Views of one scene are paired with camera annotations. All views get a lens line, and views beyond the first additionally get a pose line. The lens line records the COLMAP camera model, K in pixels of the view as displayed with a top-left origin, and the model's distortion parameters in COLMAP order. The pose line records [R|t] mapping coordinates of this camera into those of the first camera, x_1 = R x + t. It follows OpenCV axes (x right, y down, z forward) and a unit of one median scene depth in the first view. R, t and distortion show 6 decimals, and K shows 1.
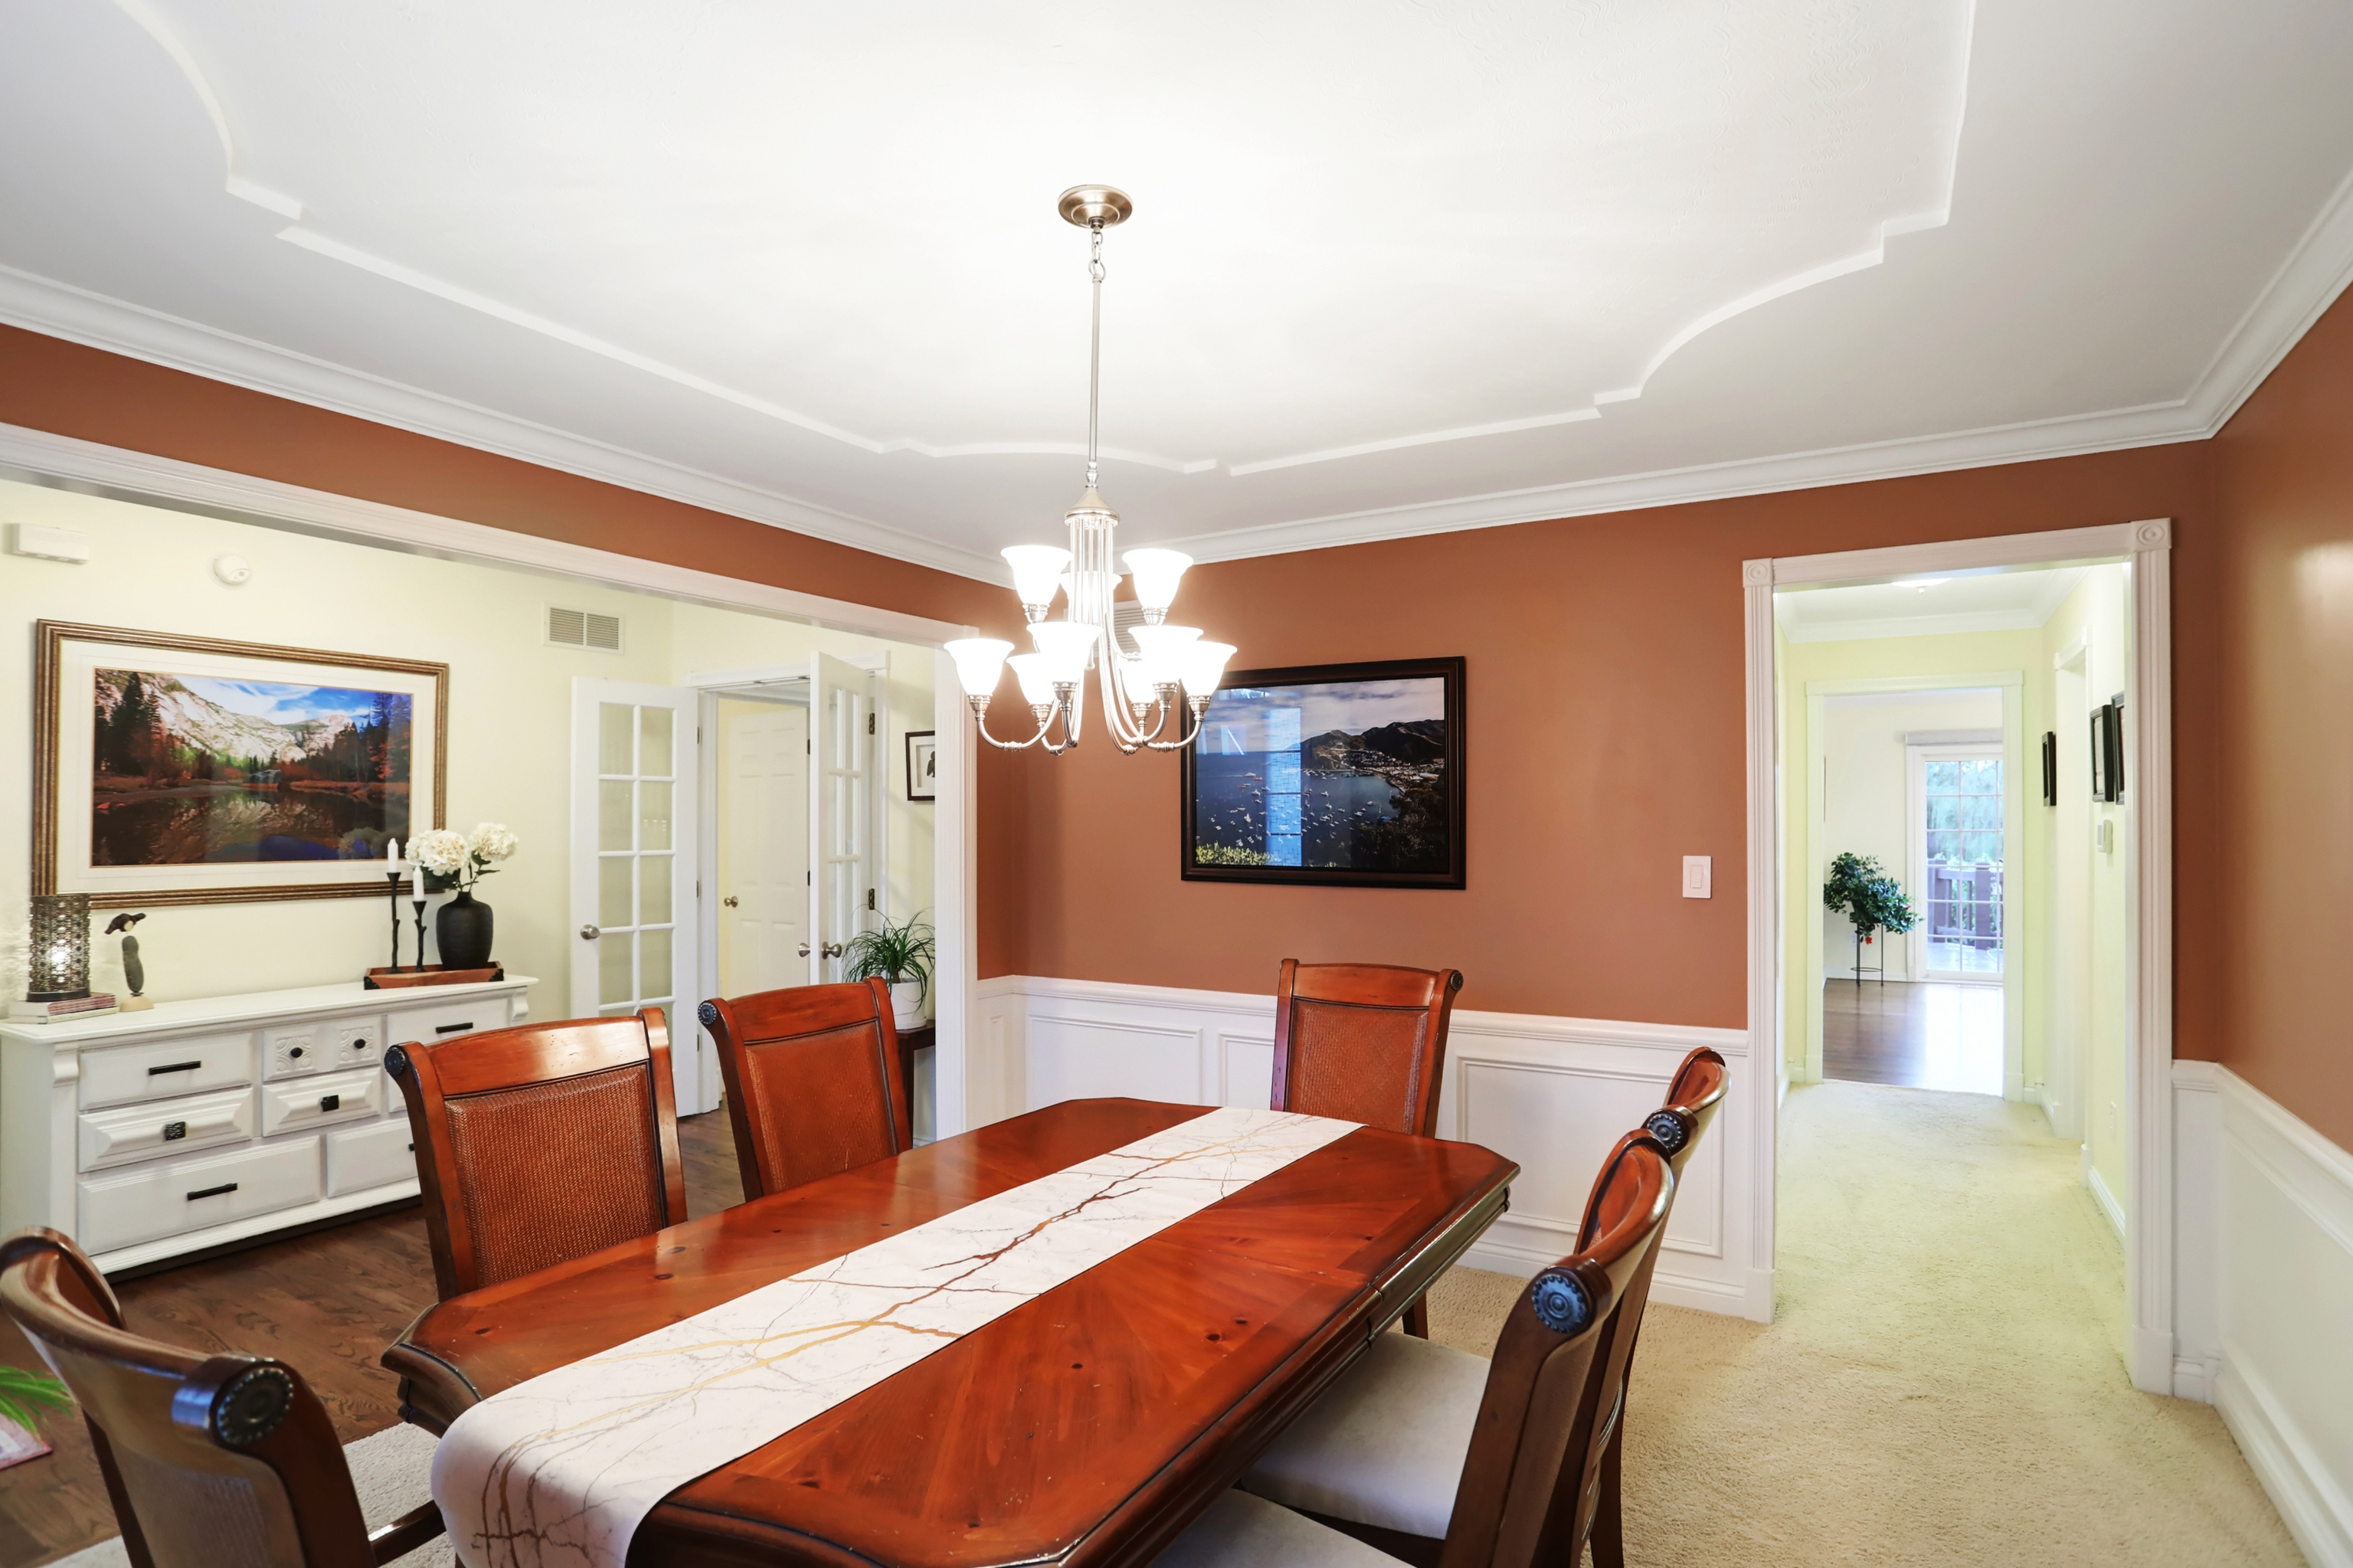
lens RADIAL K [[1212.3, 0, 1186.8], [0, 1212.3, 810.1], [0, 0, 1]] dist [-0.055268, 0.026136]
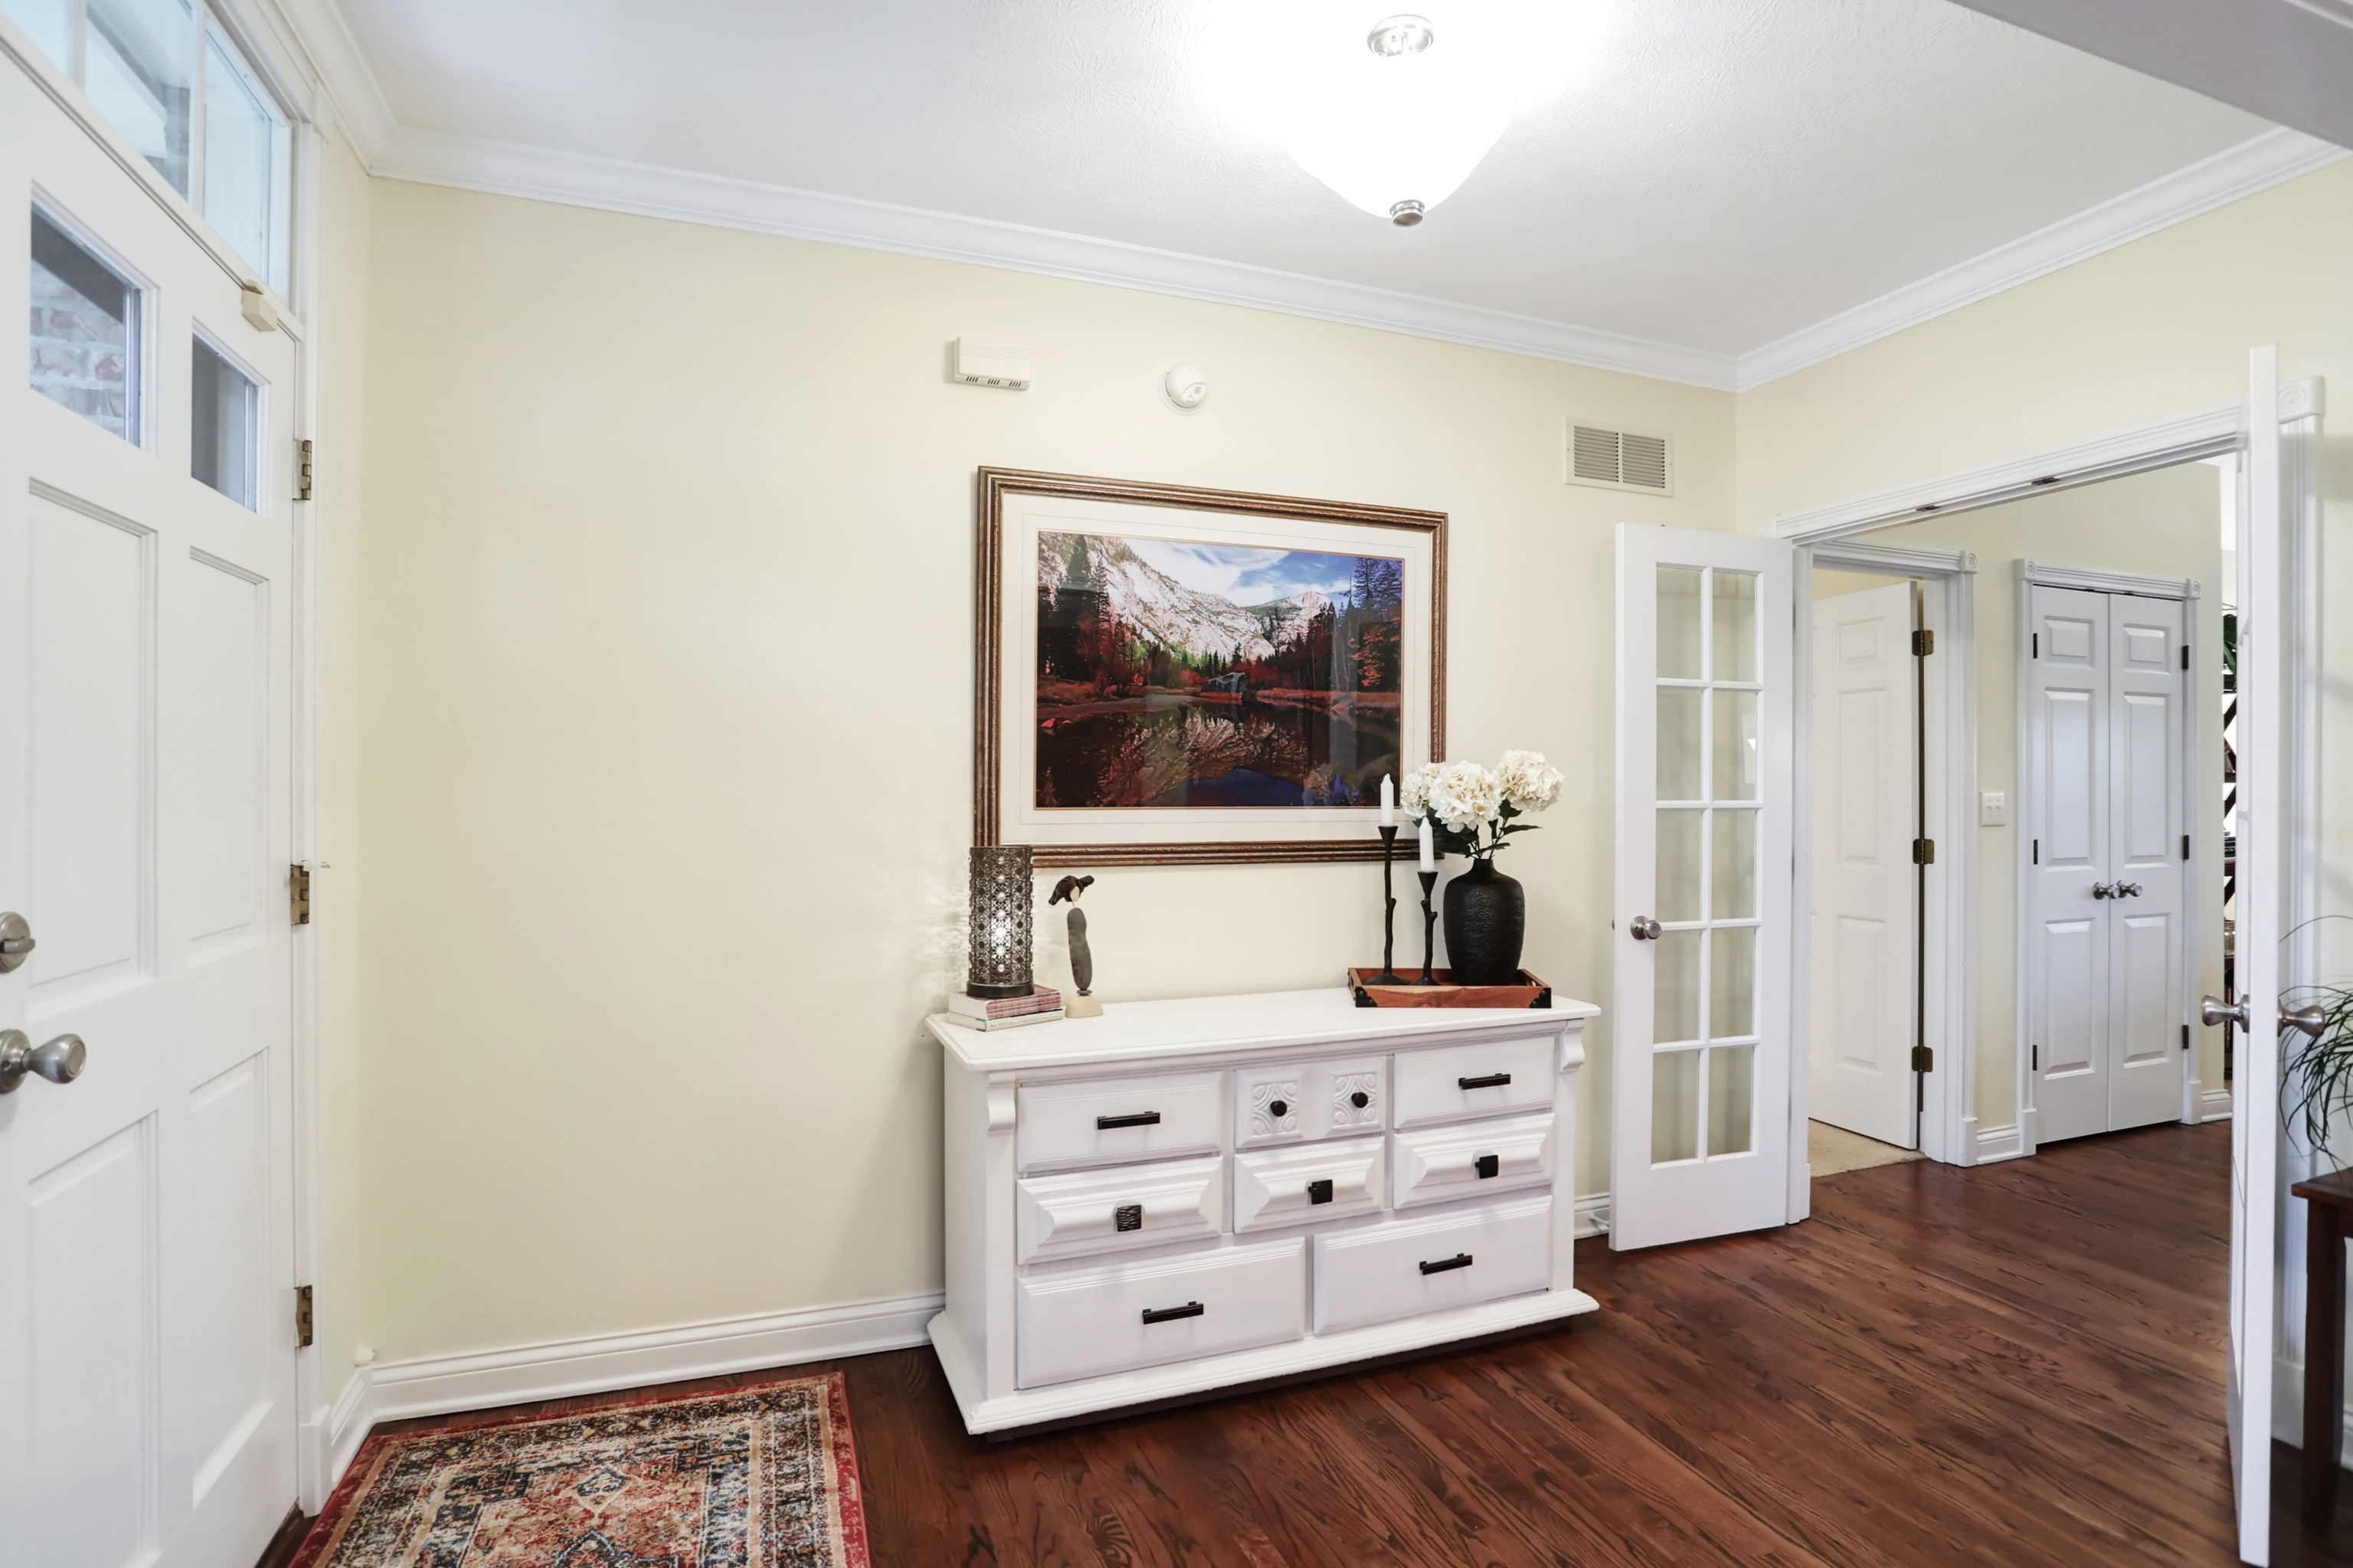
lens RADIAL K [[1177.5, 0, 1142.2], [0, 1177.5, 795.4], [0, 0, 1]] dist [-0.060958, 0.000025]
pose [[0.775839, 0.007327, -0.630889, -0.403518], [0.002988, 0.999879, 0.015286, 0.028063], [0.630924, -0.013745, 0.775723, 0.458032]]
